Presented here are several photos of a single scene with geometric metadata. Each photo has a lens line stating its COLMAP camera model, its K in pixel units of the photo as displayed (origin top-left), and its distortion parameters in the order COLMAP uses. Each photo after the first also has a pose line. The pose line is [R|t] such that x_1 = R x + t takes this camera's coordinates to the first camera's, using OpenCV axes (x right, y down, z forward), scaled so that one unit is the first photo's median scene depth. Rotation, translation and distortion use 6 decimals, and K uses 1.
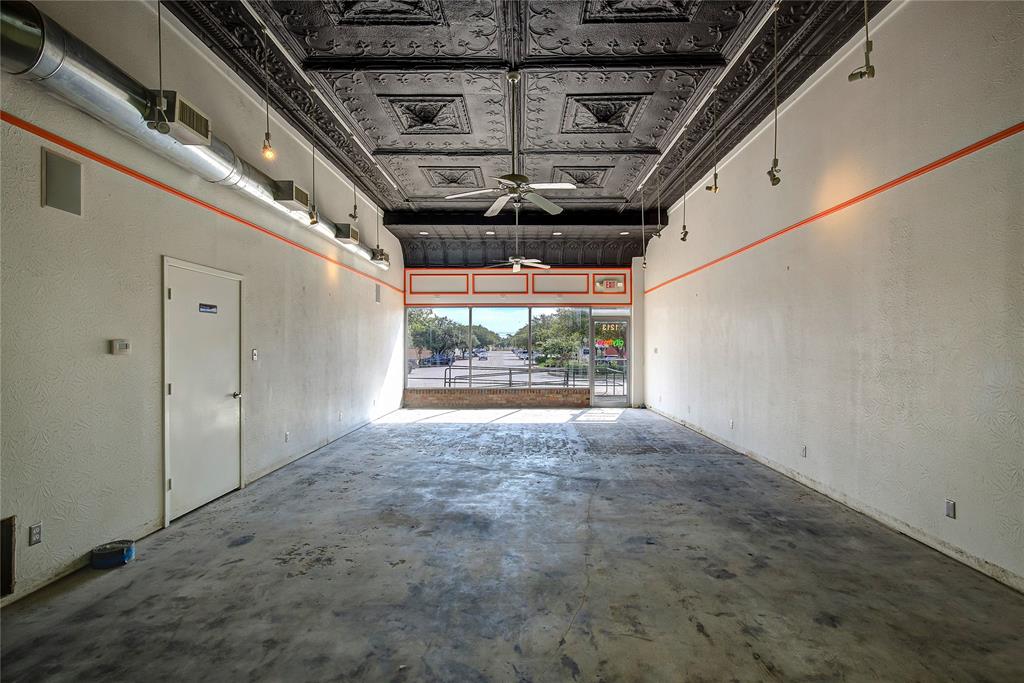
lens RADIAL K [[465.3, 0, 519.2], [0, 465.3, 345.0], [0, 0, 1]] dist [-0.000220, 0.000331]
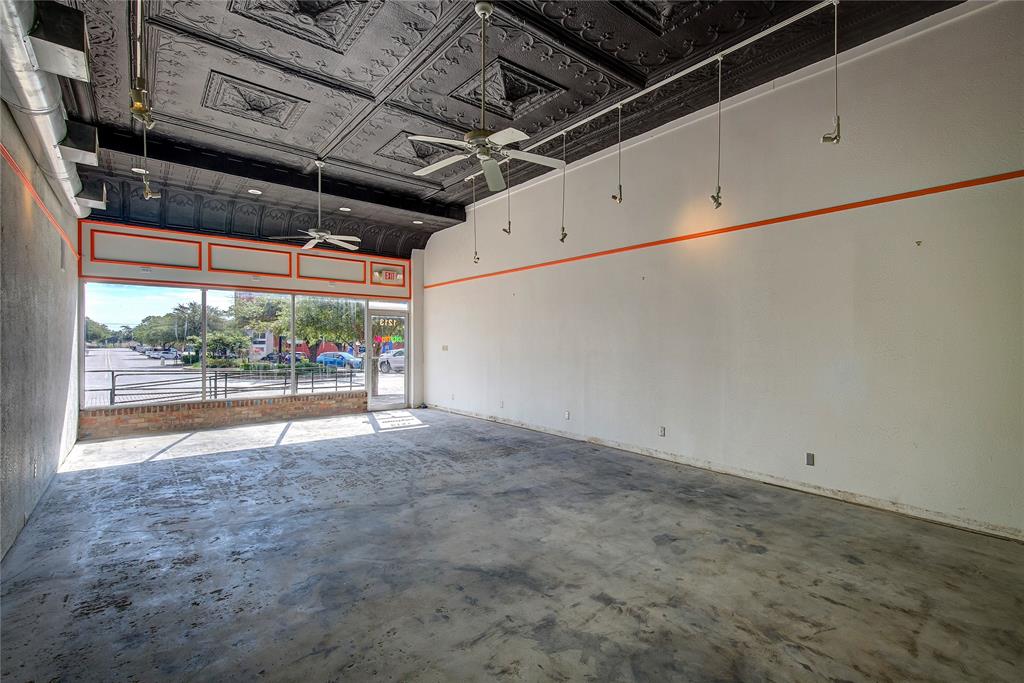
lens RADIAL K [[465.3, 0, 518.7], [0, 465.3, 345.7], [0, 0, 1]] dist [-0.000220, 0.000331]
pose [[0.768469, -0.001500, 0.639885, -0.376414], [-0.005025, 0.999952, 0.008379, -0.002416], [-0.639867, -0.009655, 0.768425, 0.264723]]
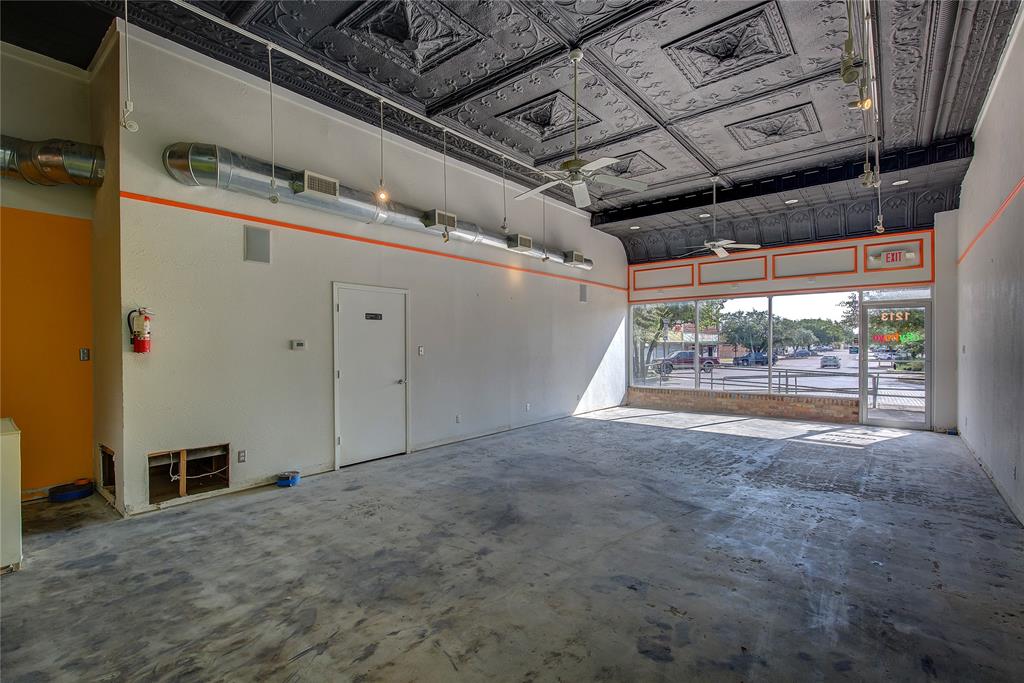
lens RADIAL K [[465.3, 0, 519.1], [0, 465.3, 345.4], [0, 0, 1]] dist [-0.000220, 0.000331]
pose [[0.779474, -0.000903, -0.626434, 0.379579], [0.004900, 0.999977, 0.004656, 0.001088], [0.626416, -0.006698, 0.779460, 0.151793]]
